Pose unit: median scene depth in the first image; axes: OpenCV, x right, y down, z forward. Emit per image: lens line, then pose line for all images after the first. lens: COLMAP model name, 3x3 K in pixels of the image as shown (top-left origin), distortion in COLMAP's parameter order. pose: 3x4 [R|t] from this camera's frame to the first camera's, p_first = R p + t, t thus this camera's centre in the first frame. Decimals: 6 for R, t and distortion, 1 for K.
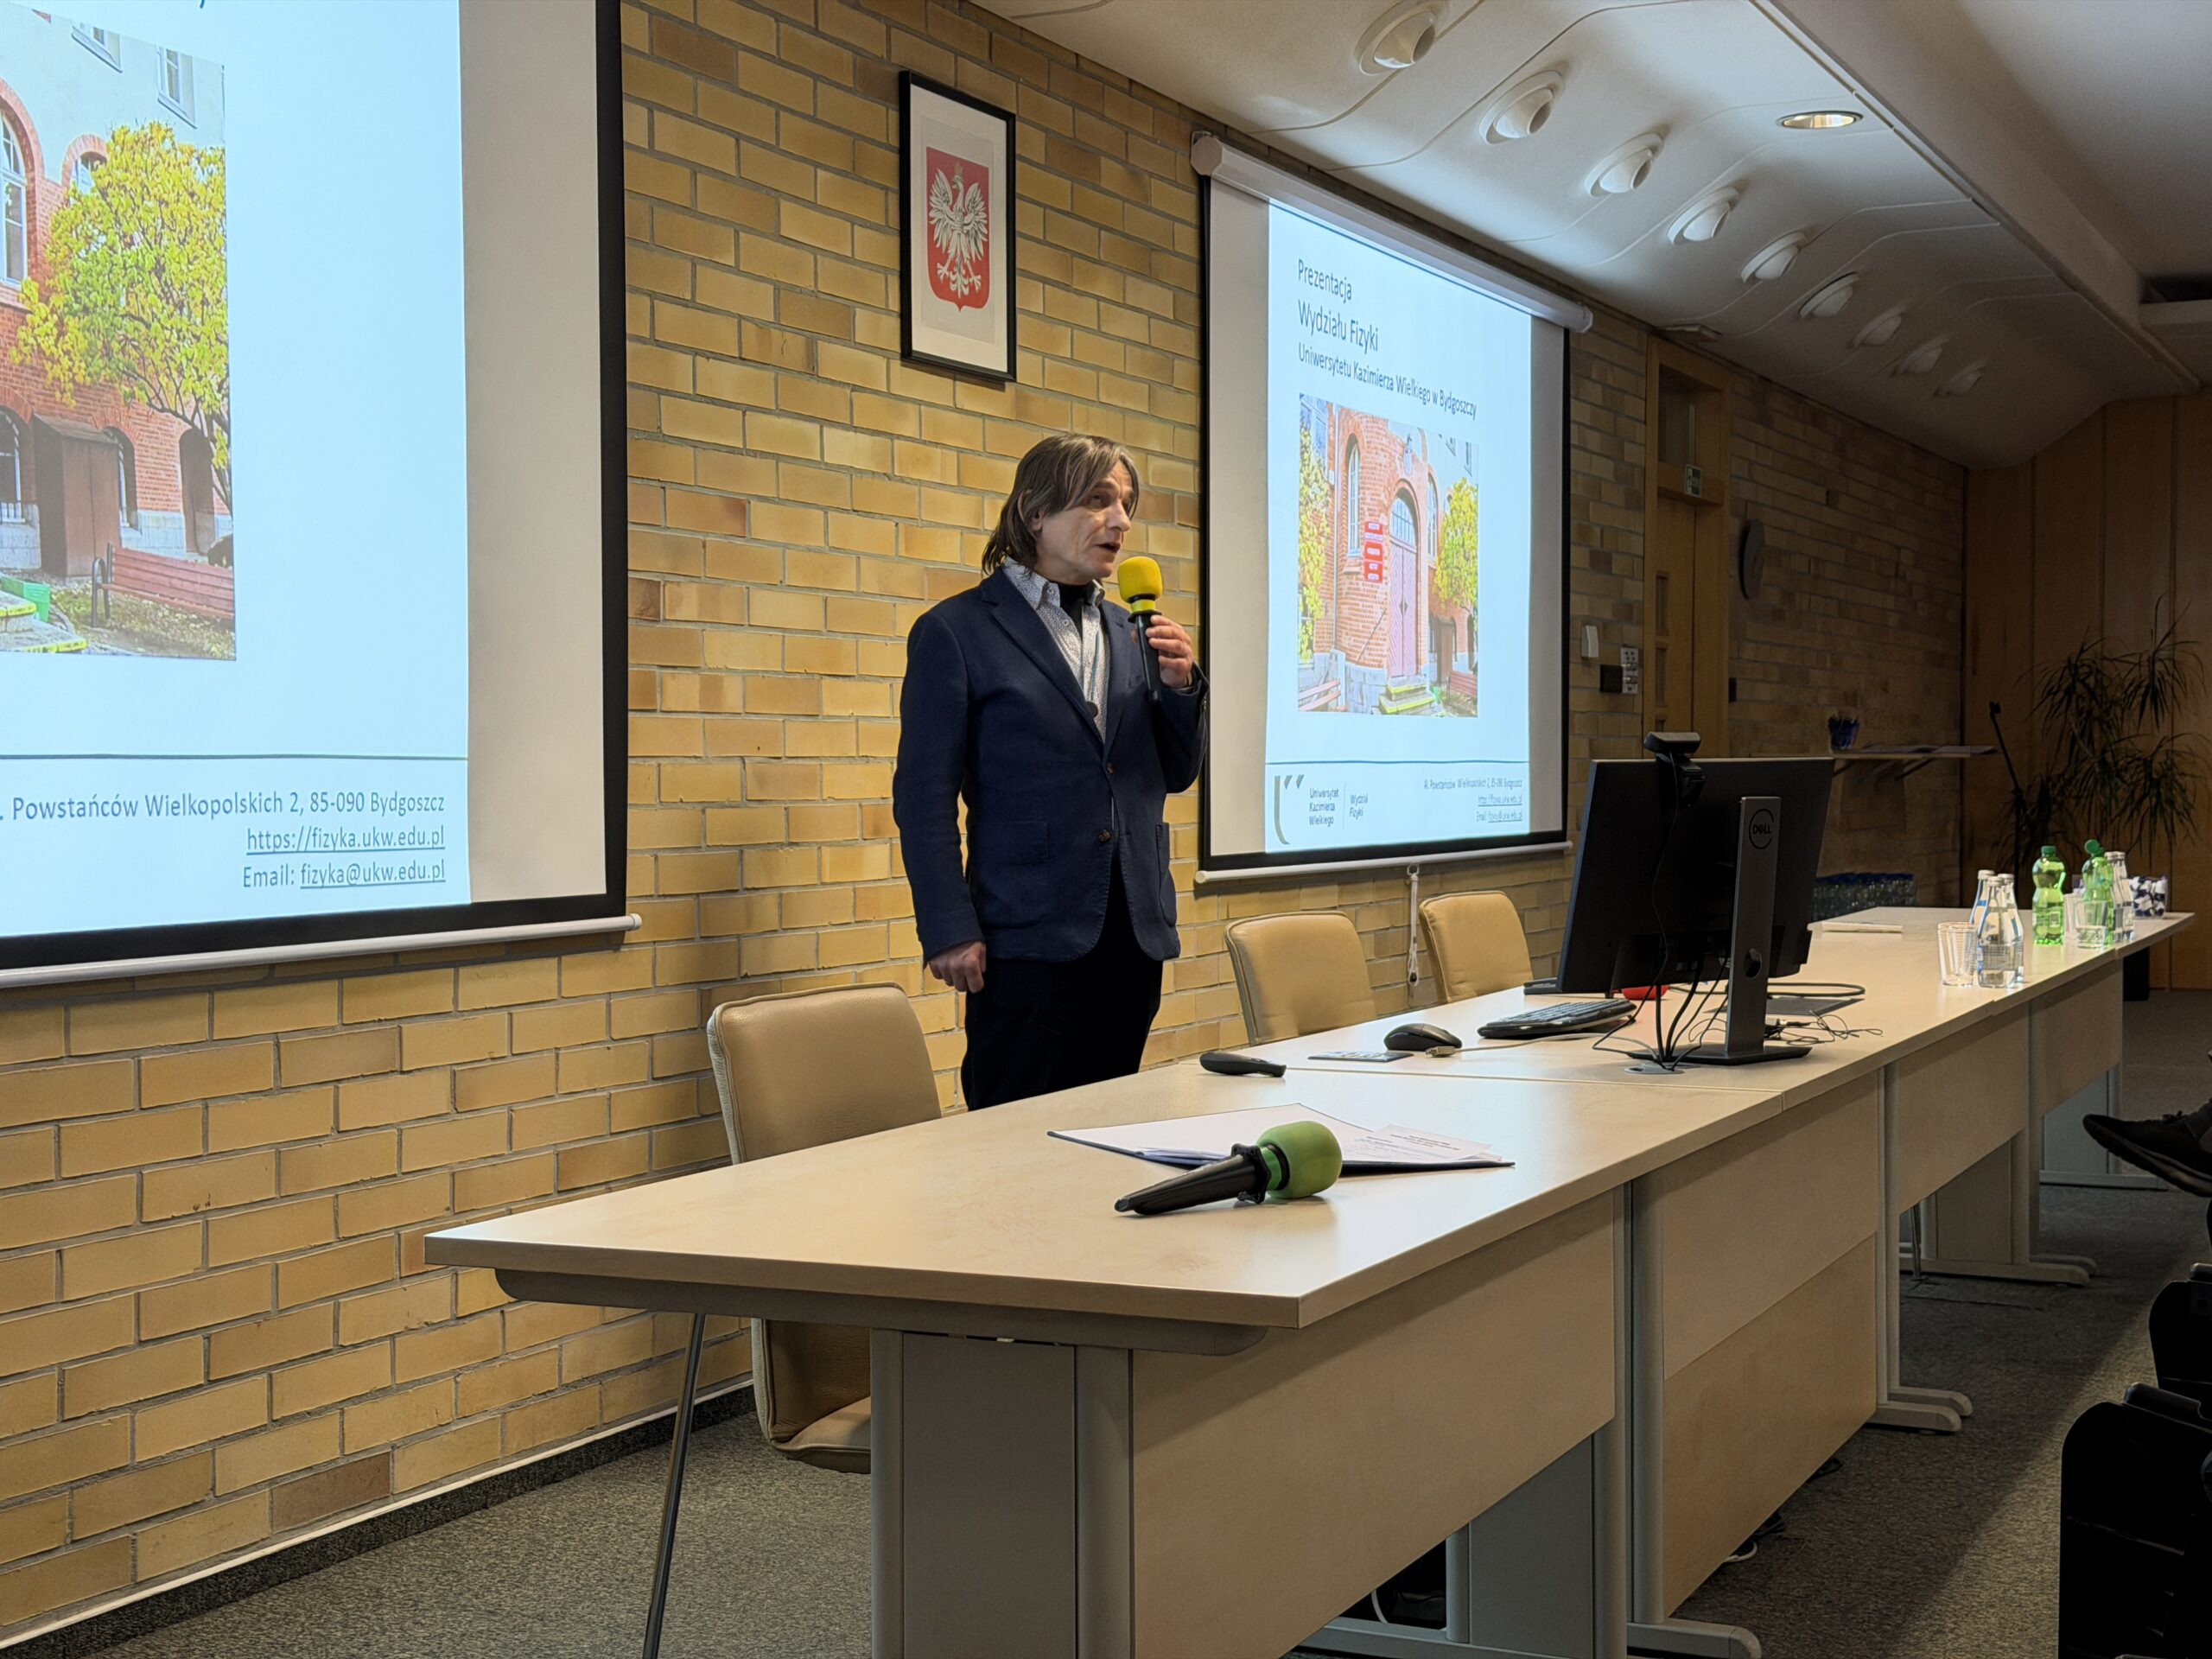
lens RADIAL K [[3099.2, 0, 1120.6], [0, 3099.2, 840.1], [0, 0, 1]] dist [0.199762, -0.369633]
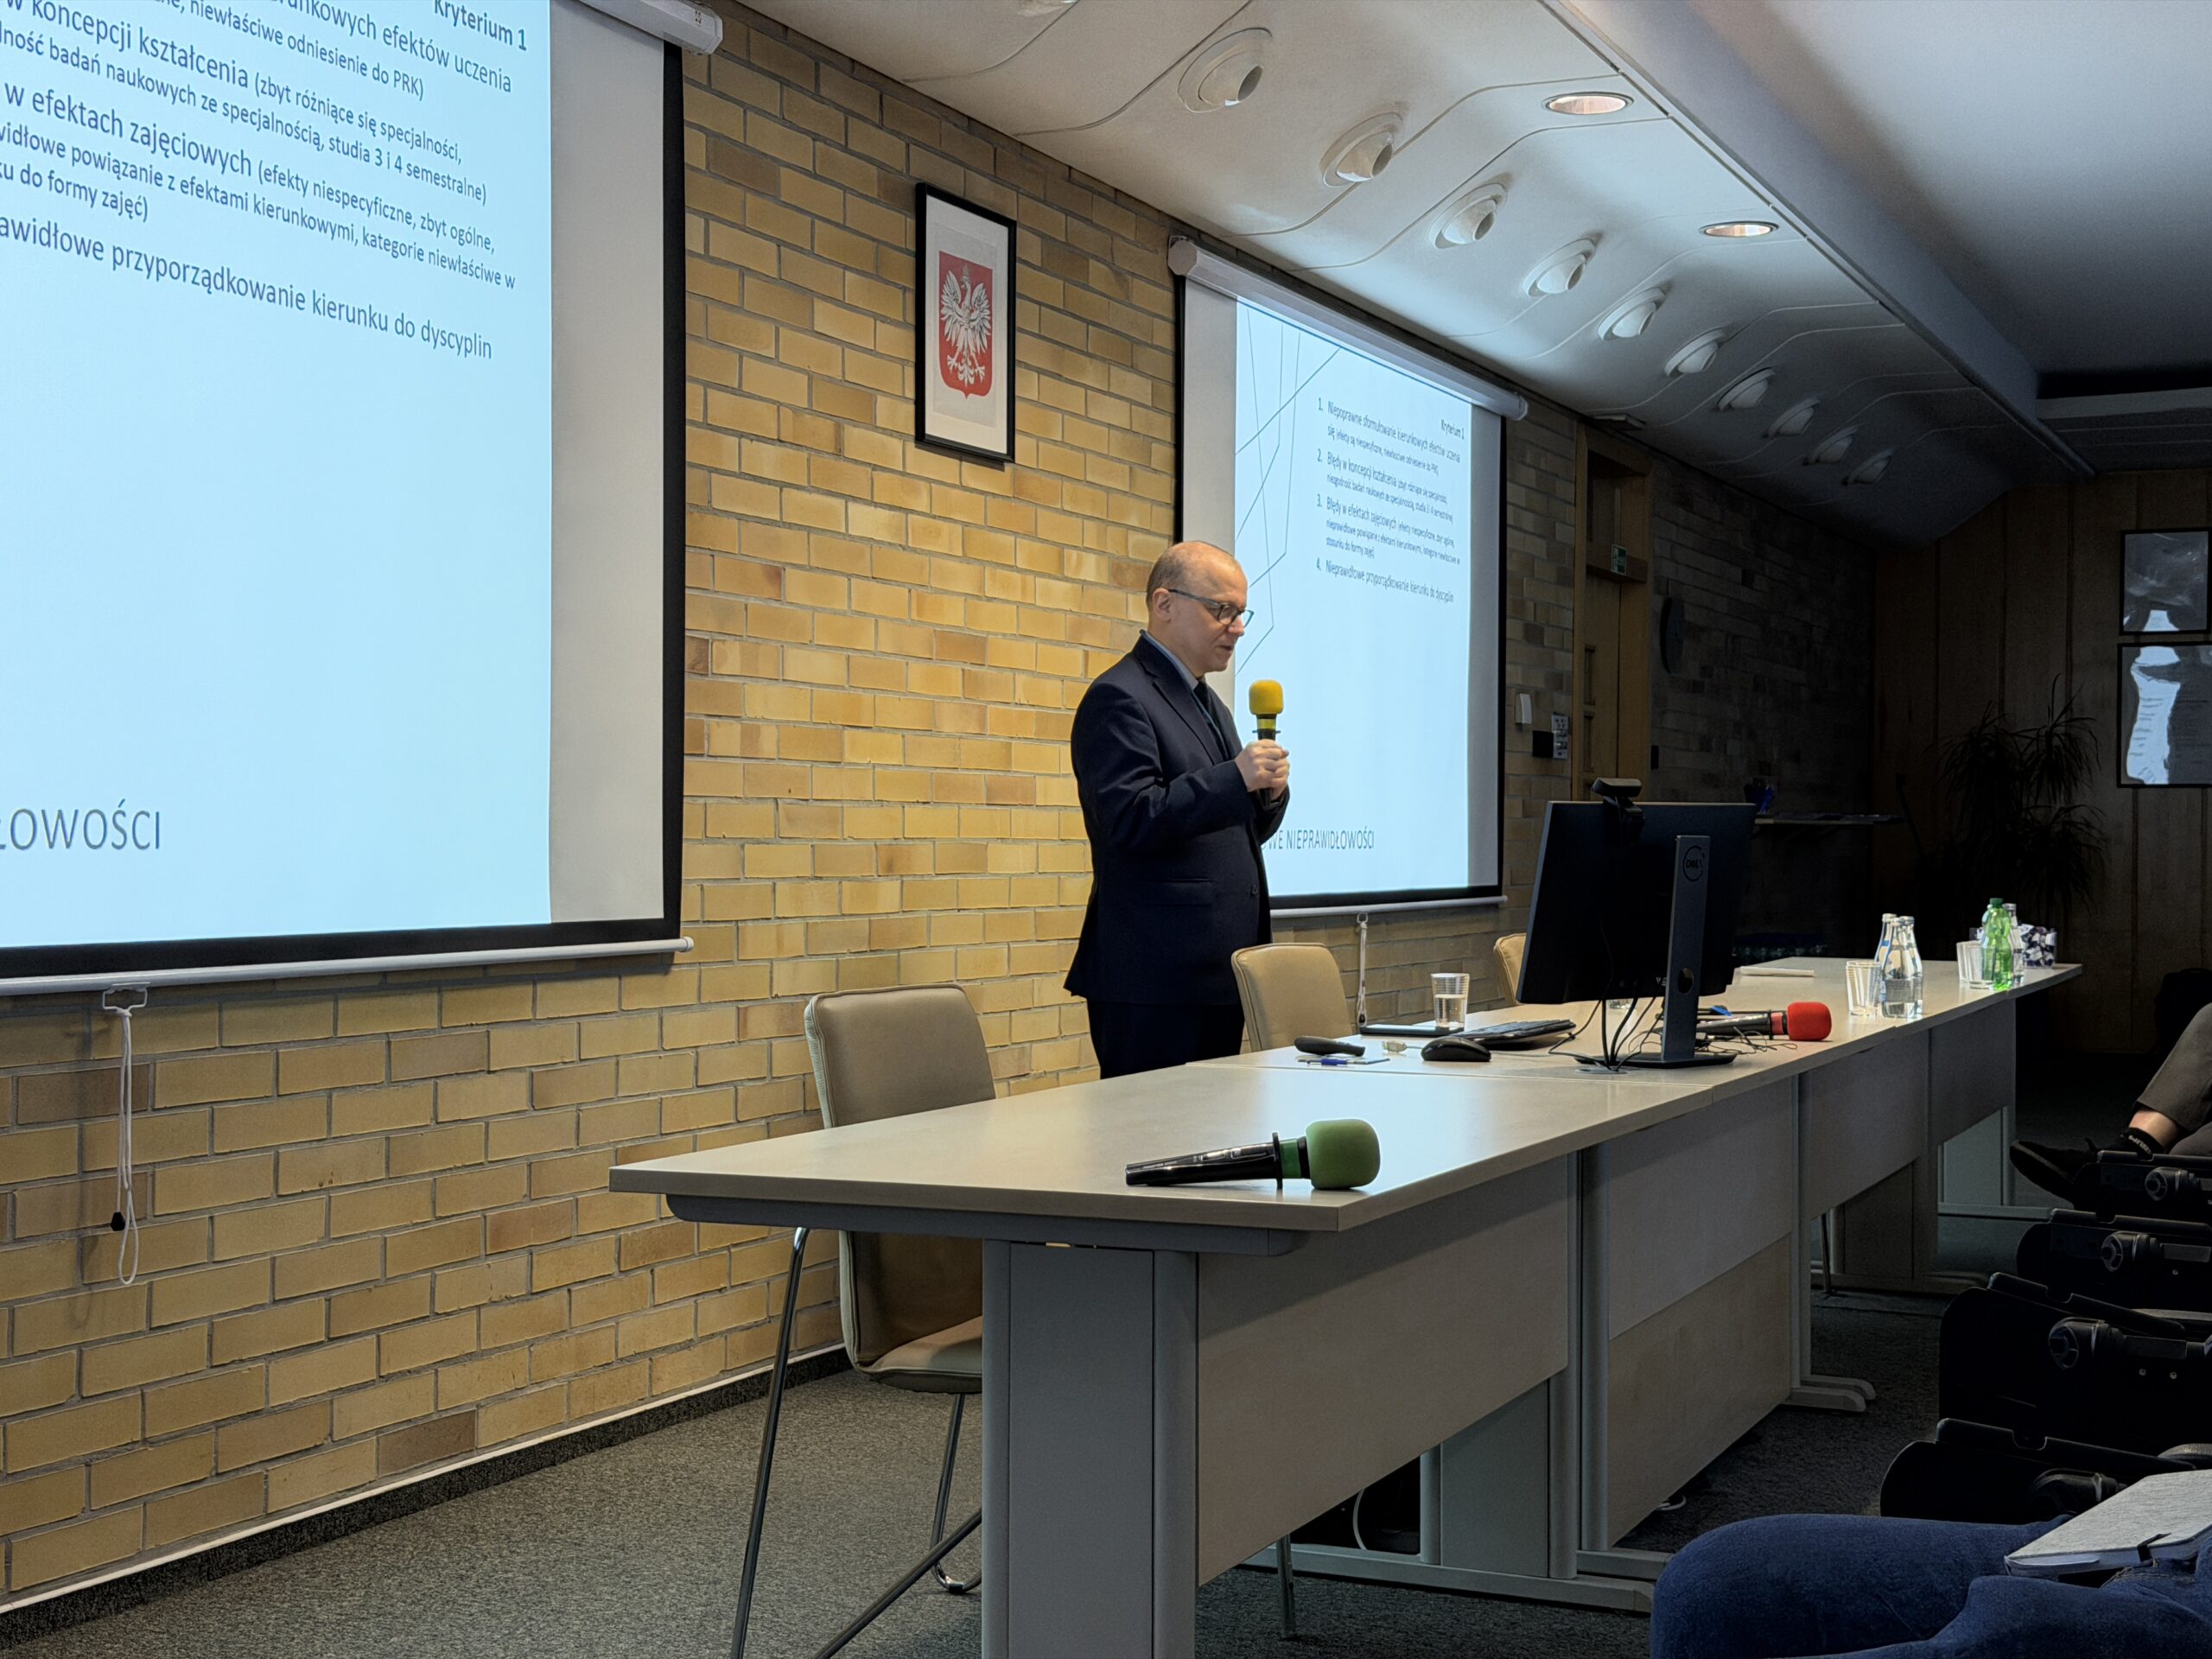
lens RADIAL K [[3103.3, 0, 1123.6], [0, 3103.3, 837.5], [0, 0, 1]] dist [0.157985, -0.048508]
pose [[0.999581, 0.009002, 0.027496, -0.025731], [-0.008353, 0.999686, -0.023605, 0.011220], [-0.027700, 0.023366, 0.999343, -0.100449]]
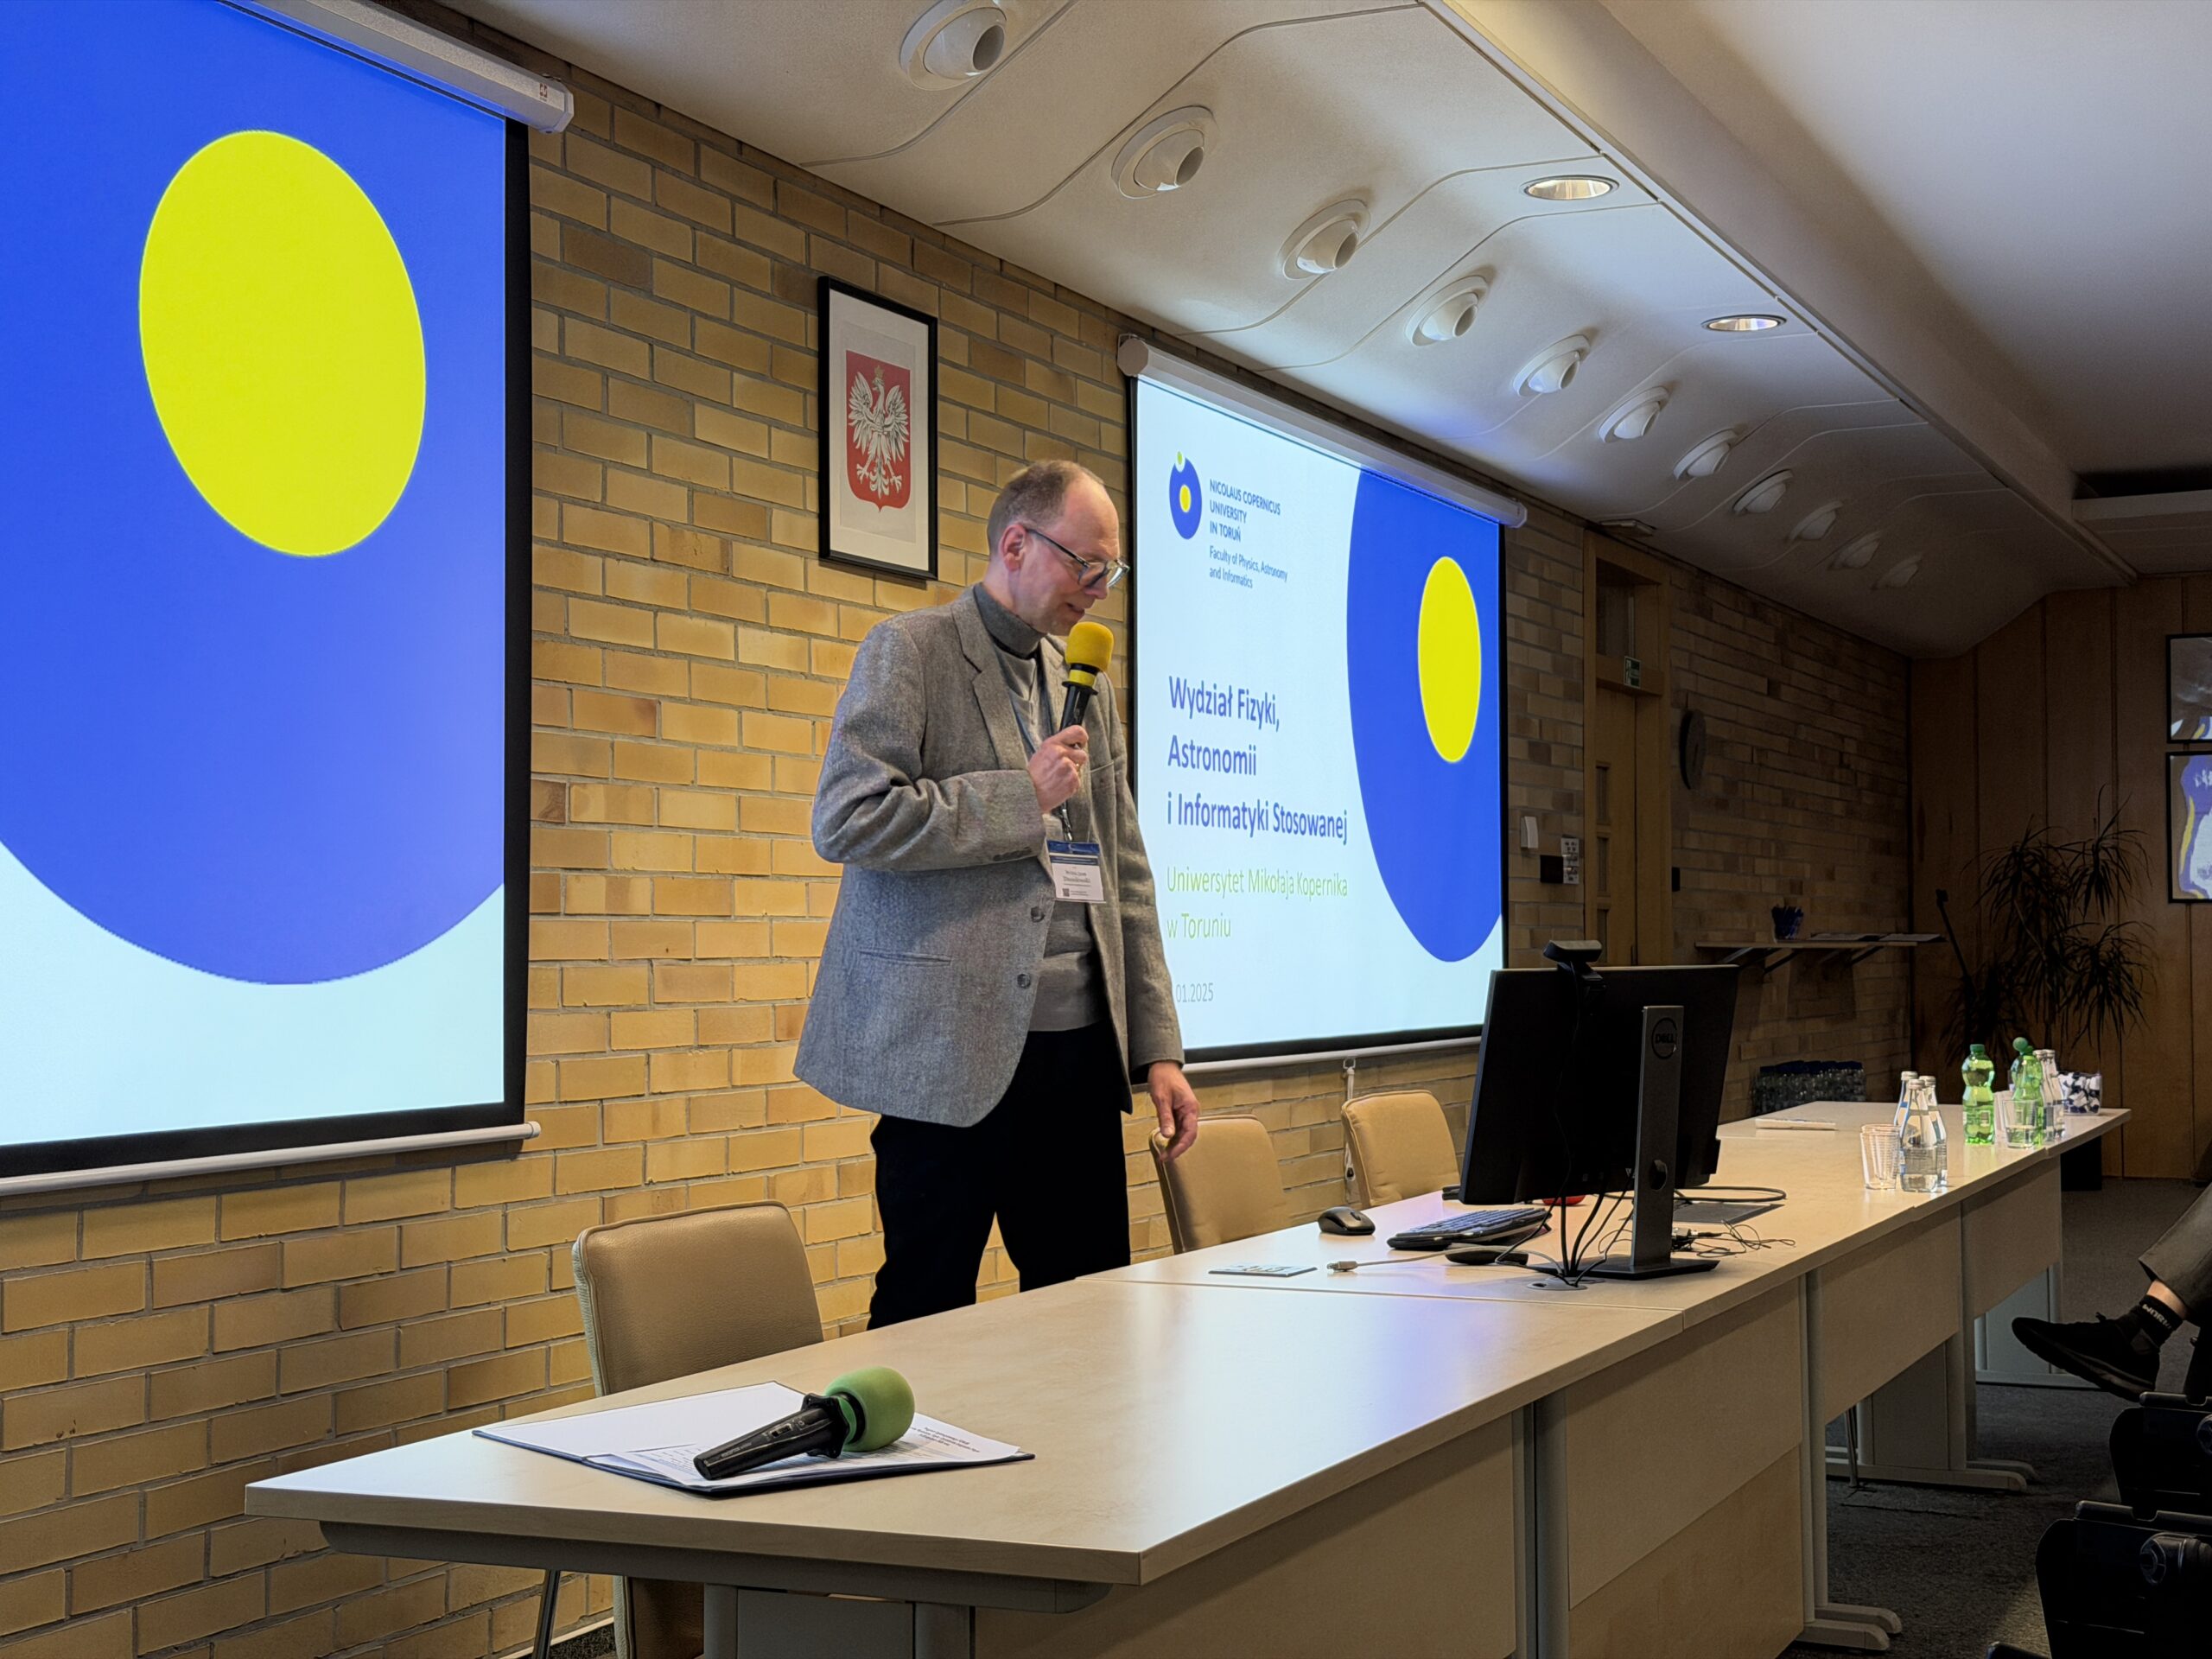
lens RADIAL K [[3098.3, 0, 1129.7], [0, 3098.3, 834.6], [0, 0, 1]] dist [0.192664, -0.350220]
pose [[0.999918, -0.000142, 0.012817, 0.016432], [0.000900, 0.998250, -0.059131, -0.006972], [-0.012786, 0.059137, 0.998168, 0.008226]]
